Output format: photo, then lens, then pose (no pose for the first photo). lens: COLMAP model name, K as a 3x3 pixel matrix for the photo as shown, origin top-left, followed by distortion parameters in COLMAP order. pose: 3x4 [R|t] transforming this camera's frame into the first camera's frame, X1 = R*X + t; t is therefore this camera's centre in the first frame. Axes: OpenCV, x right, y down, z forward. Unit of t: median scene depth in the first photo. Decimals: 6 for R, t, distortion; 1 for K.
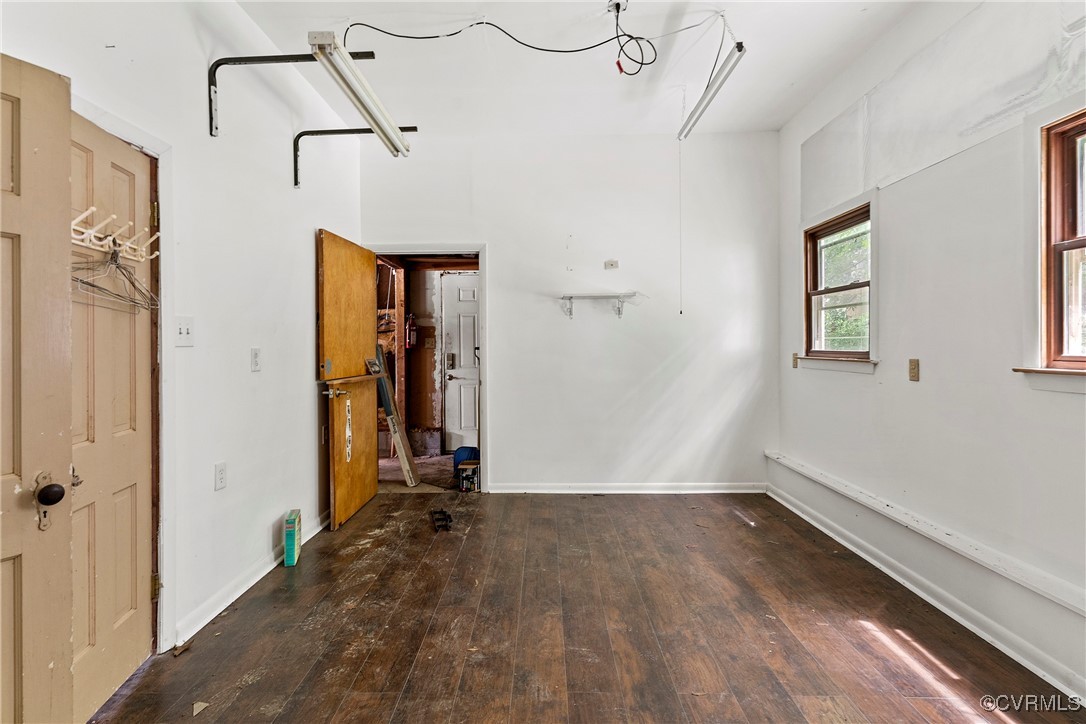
lens RADIAL K [[529.7, 0, 534.0], [0, 529.7, 351.8], [0, 0, 1]] dist [-0.001712, -0.000450]
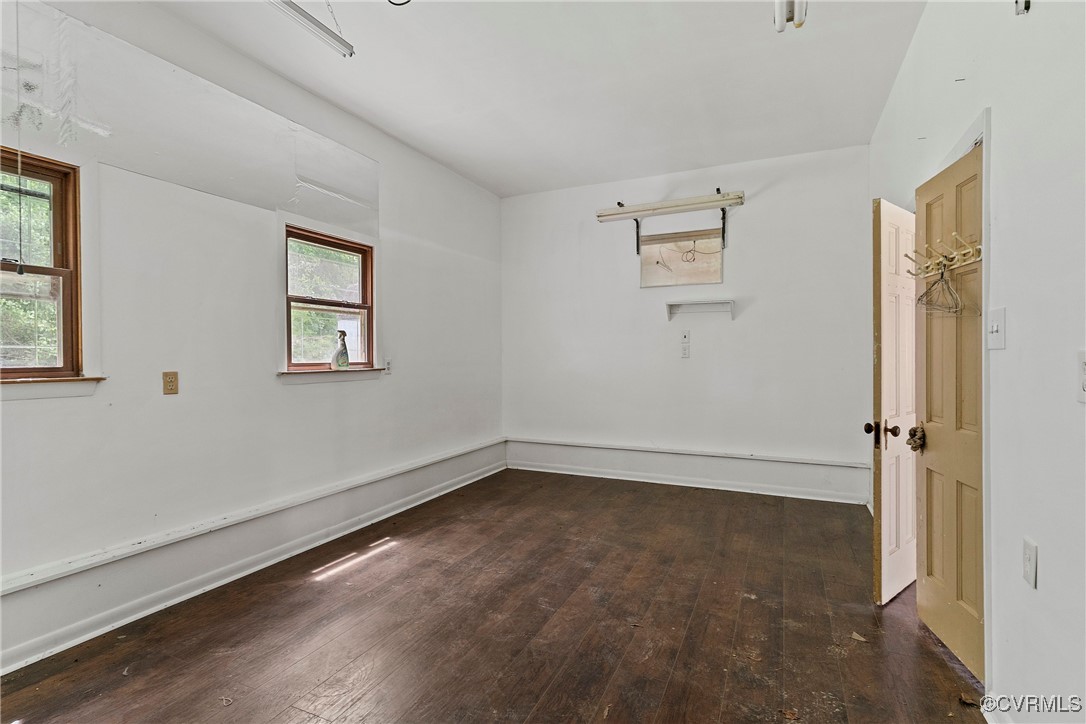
lens RADIAL K [[529.7, 0, 534.0], [0, 529.7, 351.8], [0, 0, 1]] dist [-0.001712, -0.000450]
pose [[-0.912779, 0.012485, 0.408262, -0.370508], [0.014353, 0.999896, 0.001510, -0.018851], [-0.408200, 0.007238, -0.912864, 2.023966]]
